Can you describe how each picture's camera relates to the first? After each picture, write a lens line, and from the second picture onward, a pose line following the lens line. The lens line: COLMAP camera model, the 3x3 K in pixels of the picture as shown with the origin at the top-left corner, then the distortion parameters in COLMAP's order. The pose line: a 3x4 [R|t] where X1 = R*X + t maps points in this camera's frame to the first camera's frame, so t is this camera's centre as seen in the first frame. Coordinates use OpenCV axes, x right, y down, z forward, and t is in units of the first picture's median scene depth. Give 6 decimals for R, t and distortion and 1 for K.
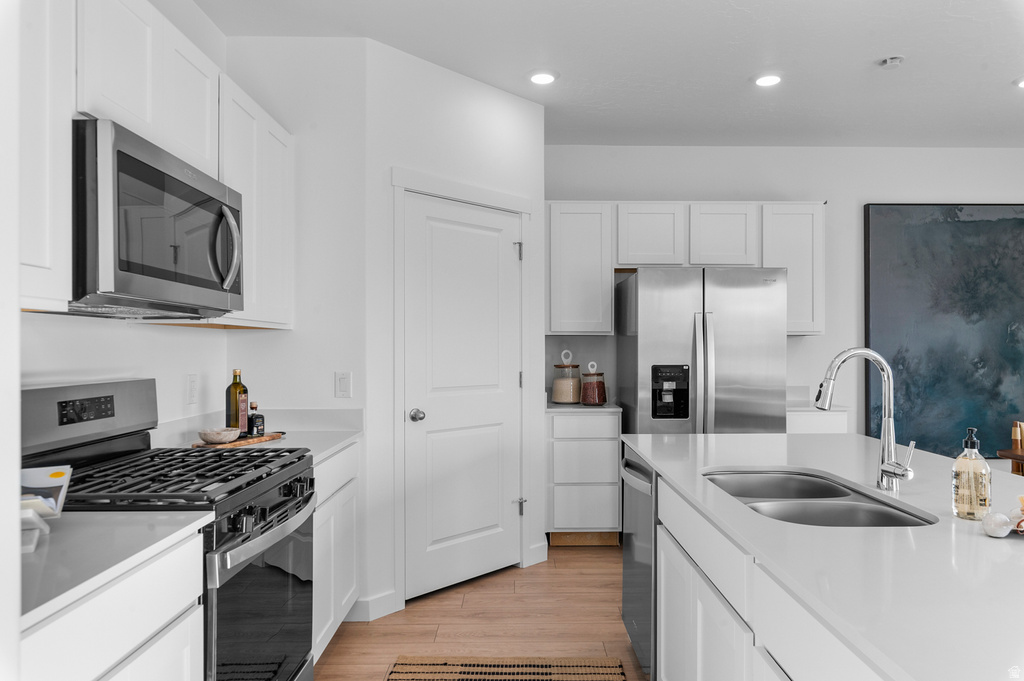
lens RADIAL K [[672.7, 0, 516.9], [0, 672.7, 346.8], [0, 0, 1]] dist [0.006616, 0.001844]
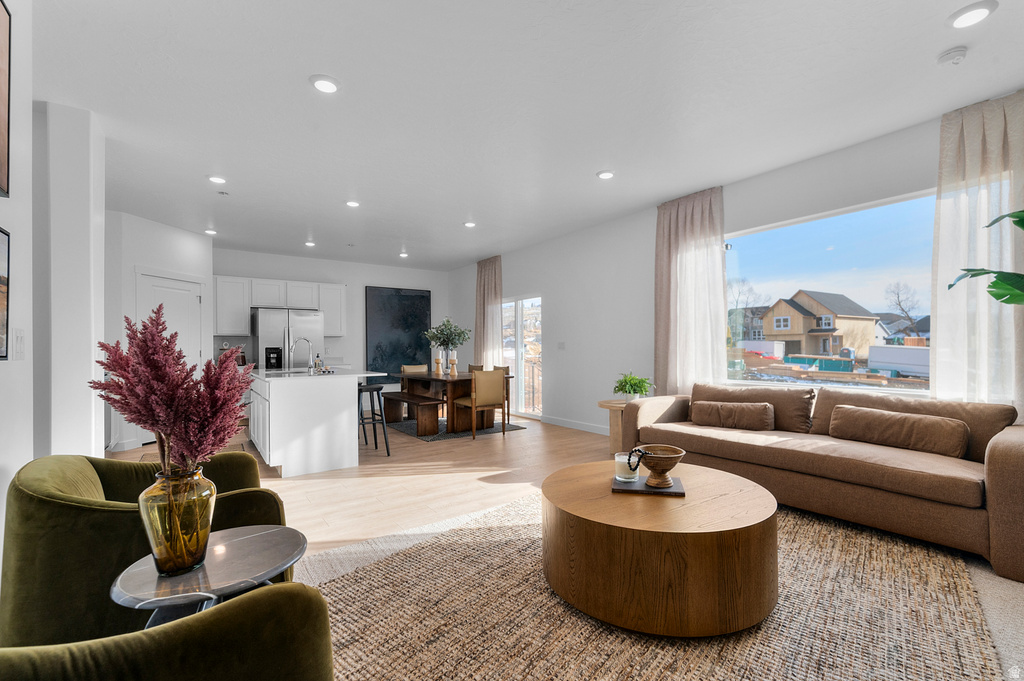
lens RADIAL K [[440.4, 0, 523.7], [0, 440.4, 344.6], [0, 0, 1]] dist [-0.003869, -0.000476]
pose [[0.803369, -0.003594, 0.595471, -0.000891], [0.009182, 0.999938, -0.006353, 0.029078], [-0.595411, 0.010572, 0.803351, -0.714288]]
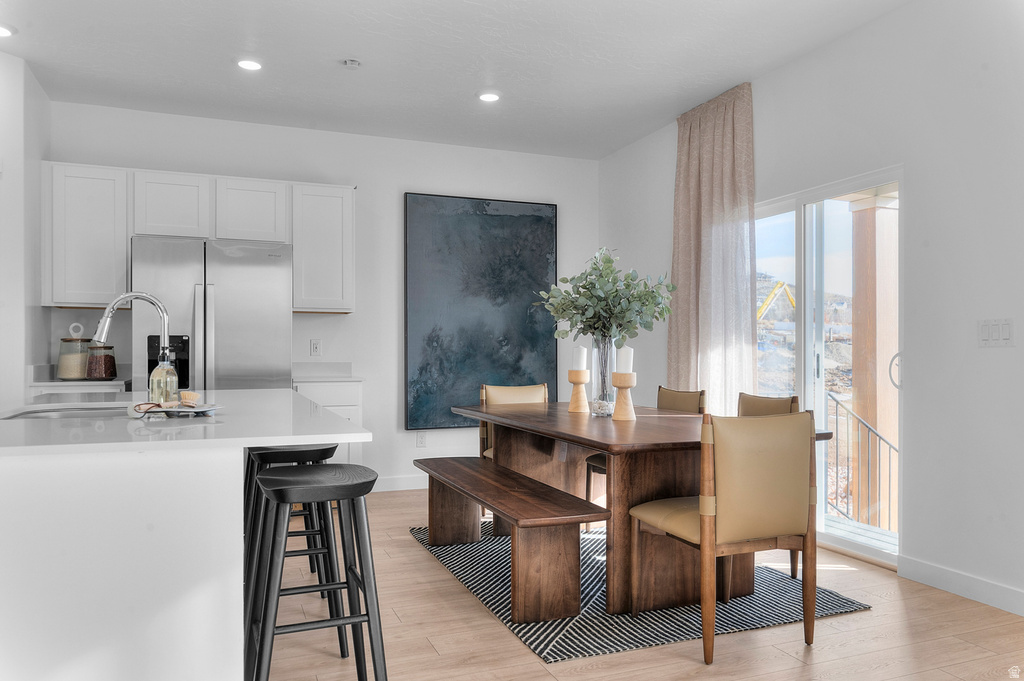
lens RADIAL K [[761.4, 0, 508.5], [0, 761.4, 343.4], [0, 0, 1]] dist [-0.008141, 0.004526]
pose [[0.933101, 0.003010, 0.359603, 0.237272], [0.000680, 0.999948, -0.010134, 0.041178], [-0.359615, 0.009701, 0.933050, -0.191461]]
